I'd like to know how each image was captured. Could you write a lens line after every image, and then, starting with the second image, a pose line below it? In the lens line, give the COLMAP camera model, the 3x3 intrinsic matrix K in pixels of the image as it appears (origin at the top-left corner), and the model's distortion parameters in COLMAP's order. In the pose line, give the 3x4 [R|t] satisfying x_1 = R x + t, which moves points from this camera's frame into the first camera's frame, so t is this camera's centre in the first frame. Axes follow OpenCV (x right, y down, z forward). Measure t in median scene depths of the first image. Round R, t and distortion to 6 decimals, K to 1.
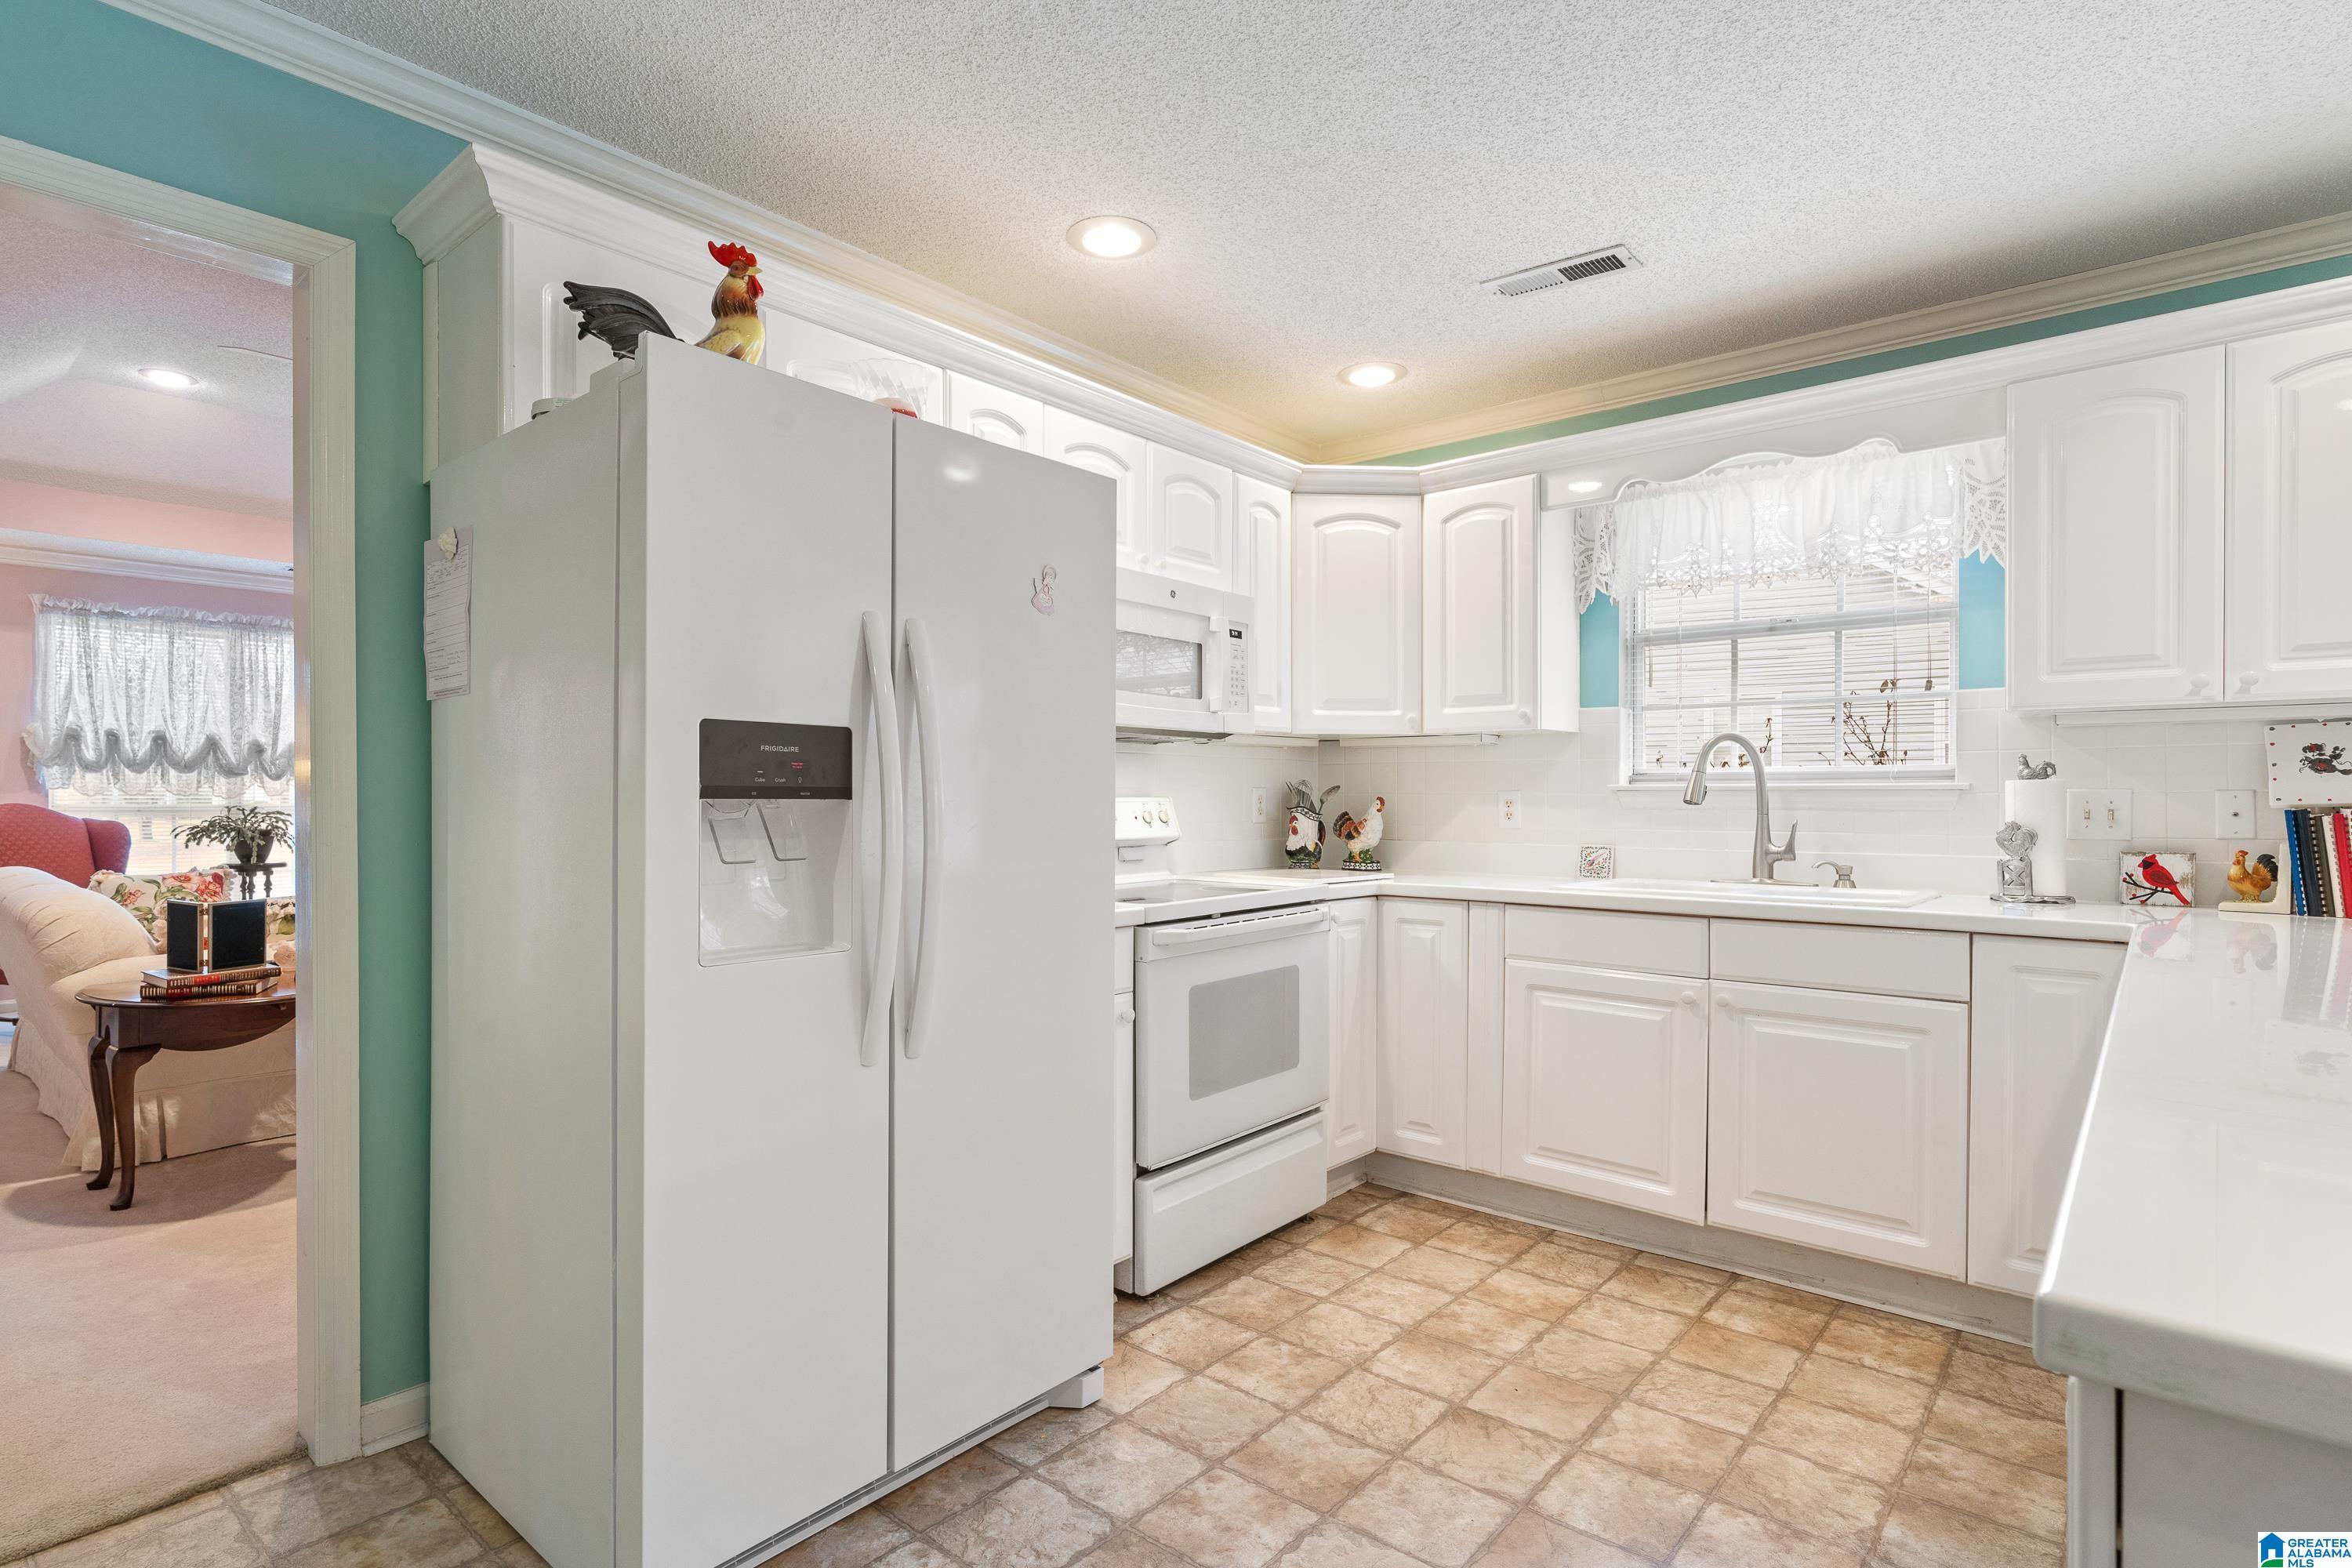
lens RADIAL K [[1162.5, 0, 1176.0], [0, 1162.5, 815.4], [0, 0, 1]] dist [-0.002632, -0.000206]
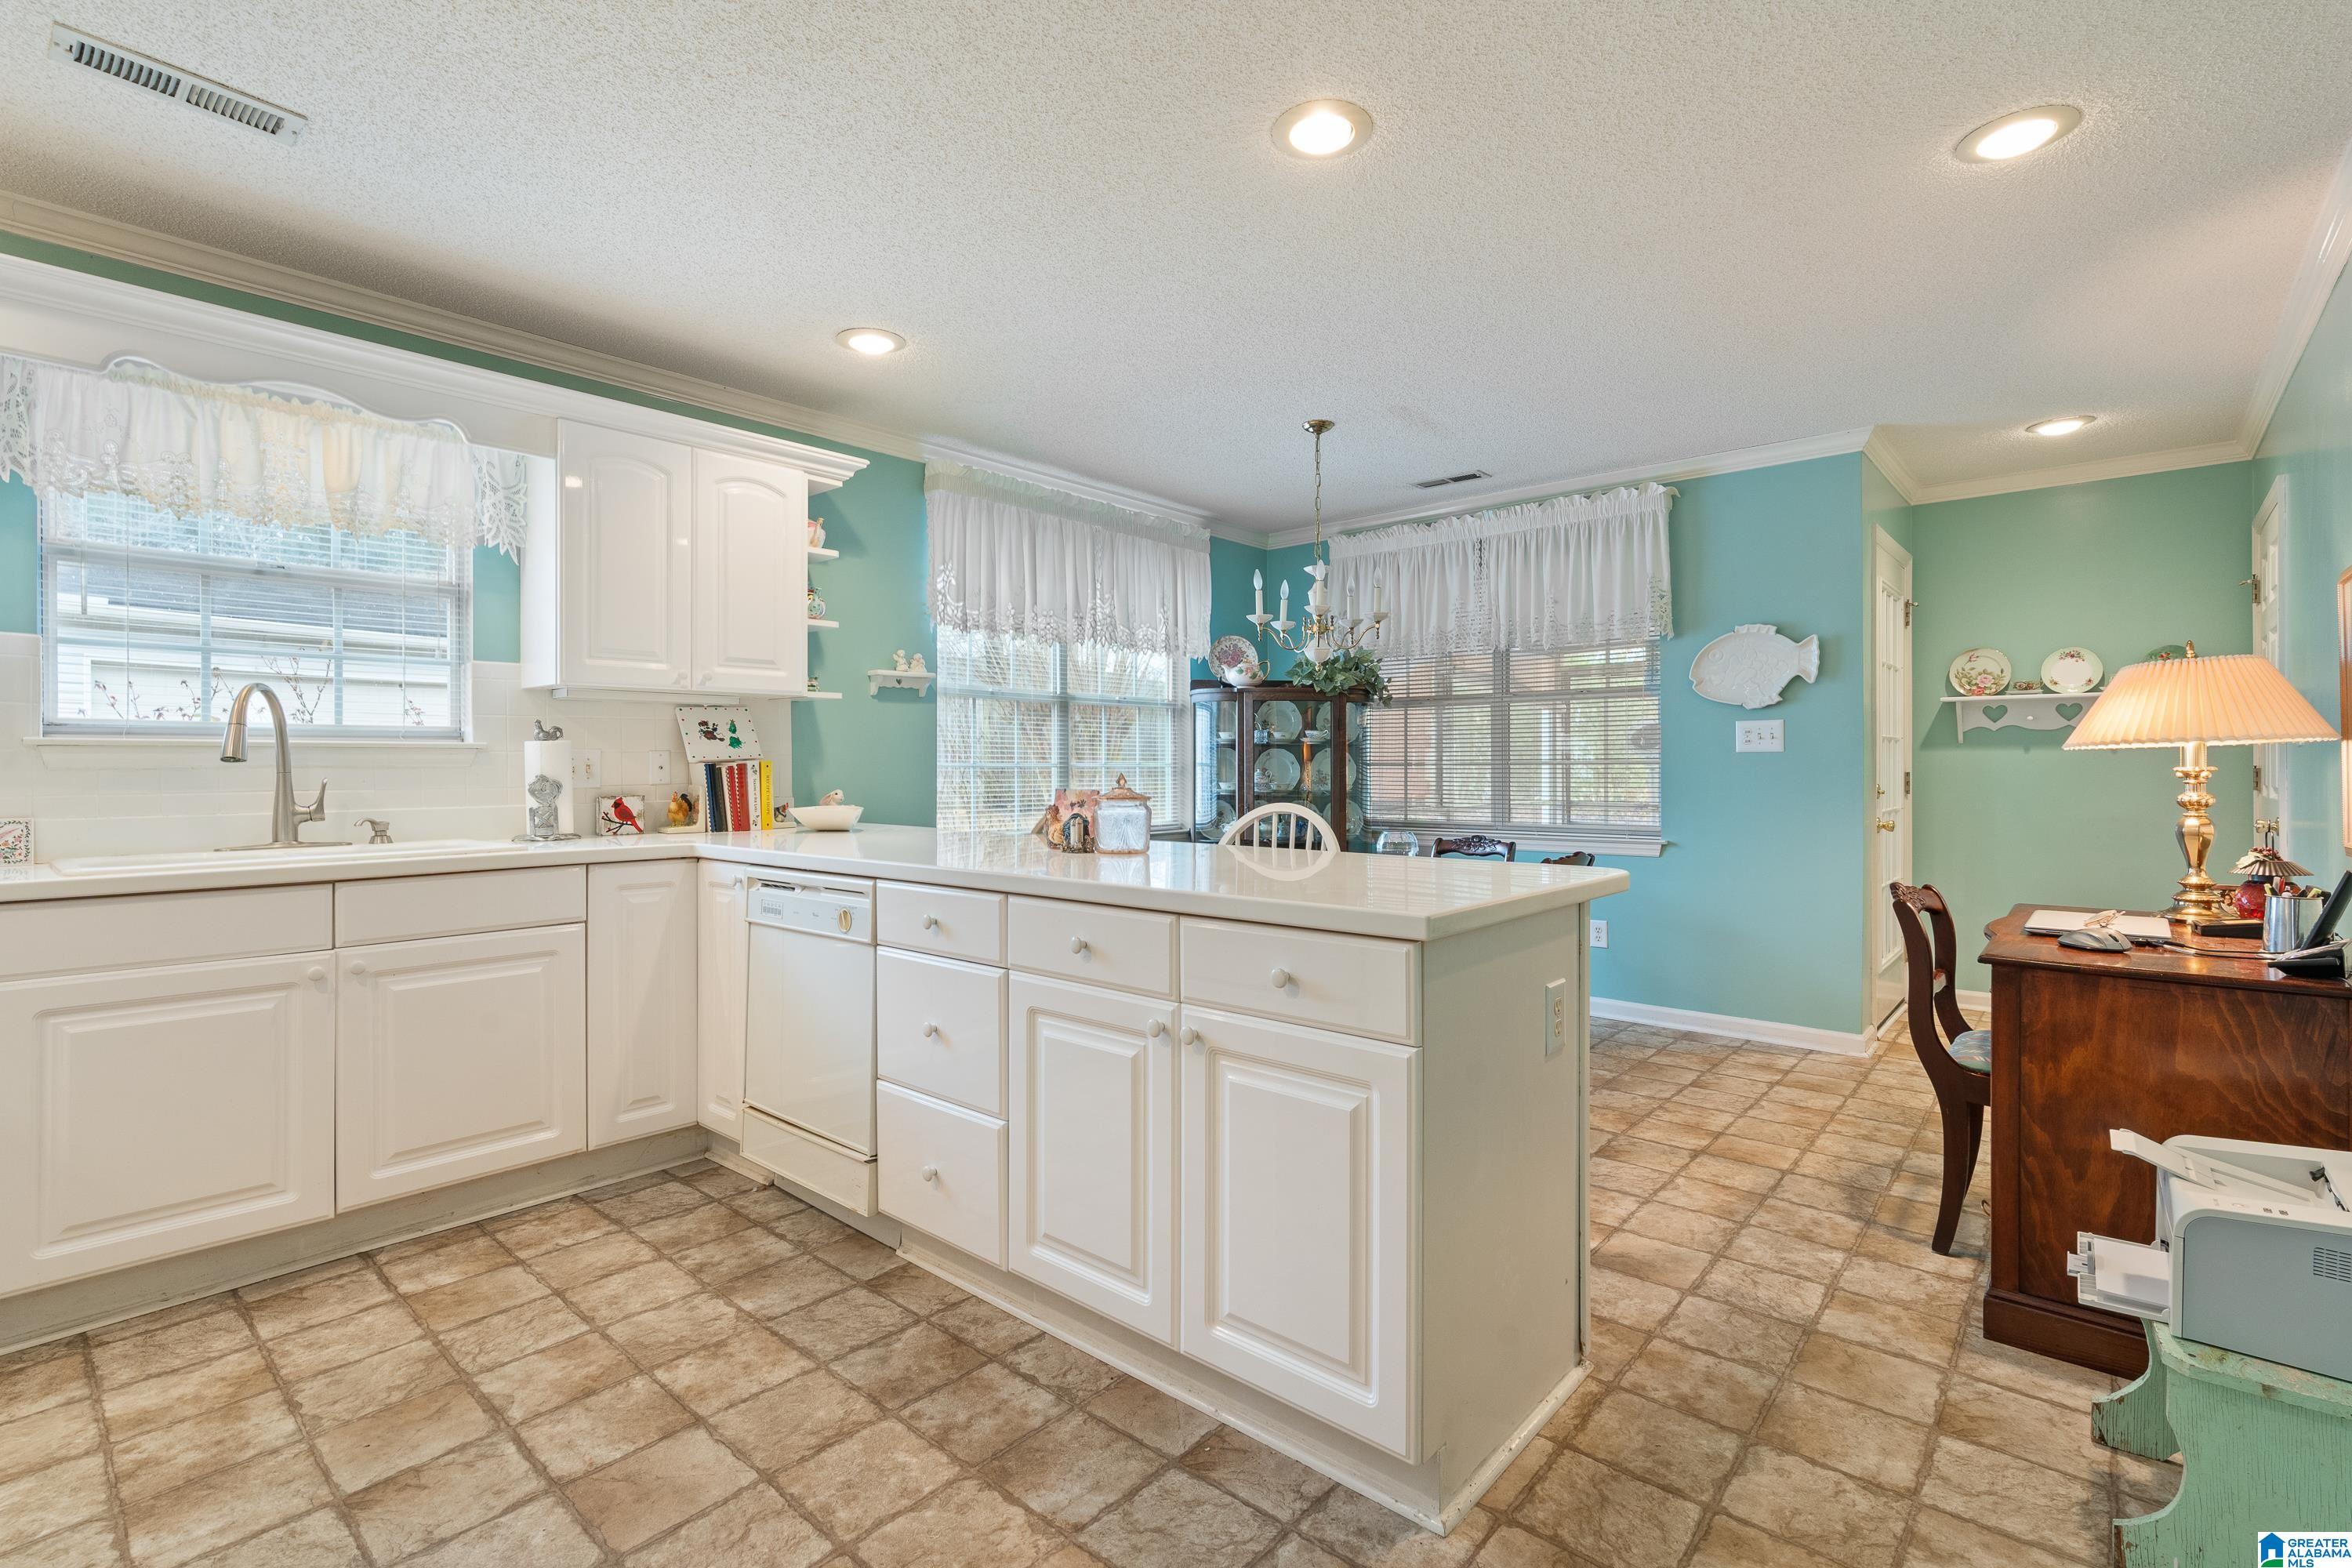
lens RADIAL K [[1066.9, 0, 1176.0], [0, 1066.9, 784.0], [0, 0, 1]] dist [-0.002026, -0.000219]
pose [[0.016374, -0.019636, 0.999673, -0.416485], [0.018909, 0.999634, 0.019325, 0.006324], [-0.999687, 0.018586, 0.016739, 0.346312]]
